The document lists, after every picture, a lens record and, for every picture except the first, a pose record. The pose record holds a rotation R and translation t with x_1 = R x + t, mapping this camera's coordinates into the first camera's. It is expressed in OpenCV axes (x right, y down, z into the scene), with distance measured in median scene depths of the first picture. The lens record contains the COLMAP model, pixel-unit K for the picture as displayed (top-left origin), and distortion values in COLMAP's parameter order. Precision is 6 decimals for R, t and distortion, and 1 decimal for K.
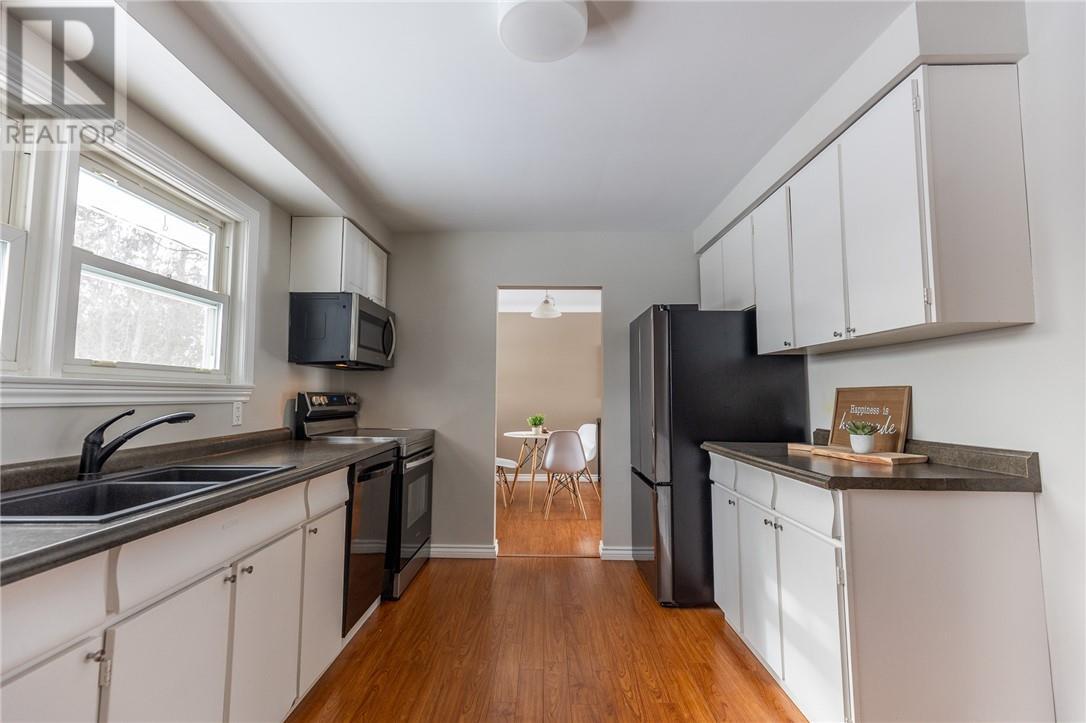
lens RADIAL K [[498.4, 0, 525.2], [0, 498.4, 356.0], [0, 0, 1]] dist [0.001239, -0.000192]
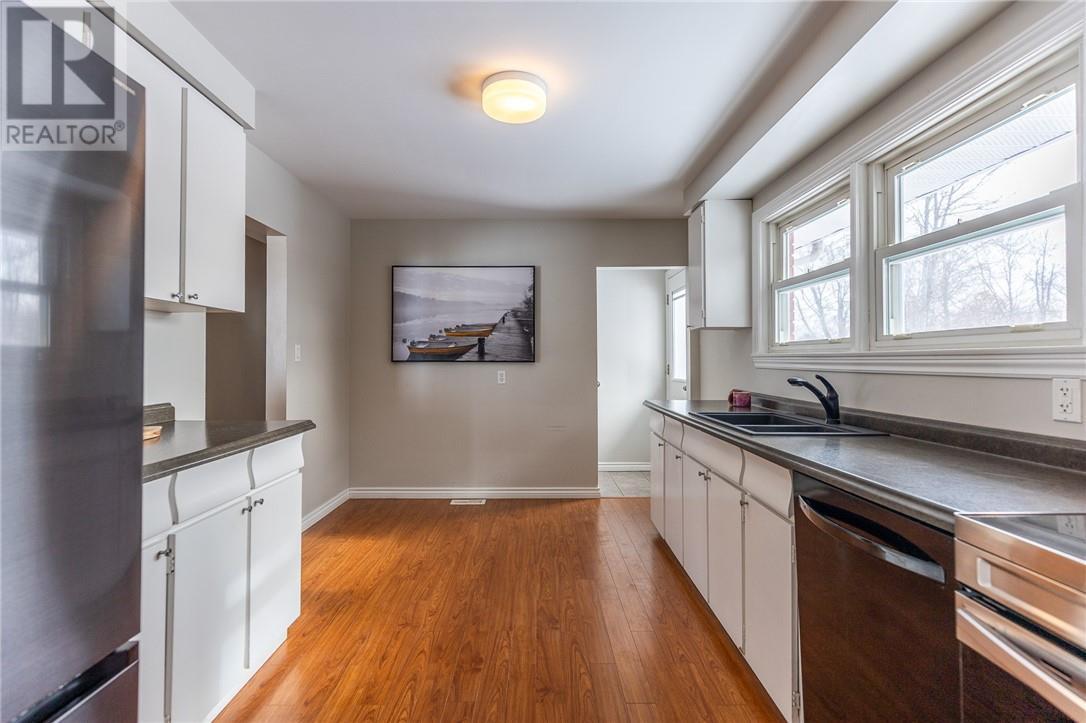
lens RADIAL K [[470.0, 0, 543.0], [0, 470.0, 361.5], [0, 0, 1]] dist [0.011694, 0.000130]
pose [[-0.998483, -0.003140, -0.054971, 0.012735], [0.001184, 0.996917, -0.078458, 0.097437], [0.055048, -0.078404, -0.995401, 1.270341]]
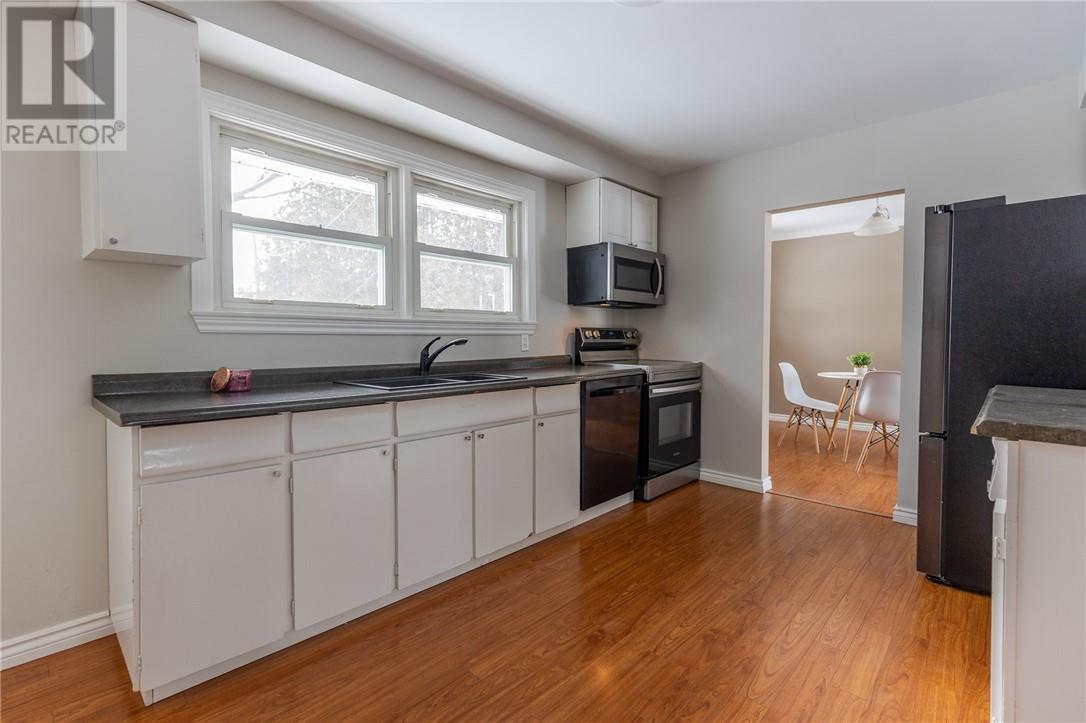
lens RADIAL K [[498.4, 0, 525.2], [0, 498.4, 356.0], [0, 0, 1]] dist [0.001239, -0.000192]
pose [[0.727470, 0.023885, -0.685724, 0.328667], [0.056793, 0.993869, 0.094868, 0.017120], [0.683786, -0.107958, 0.721653, -0.011490]]
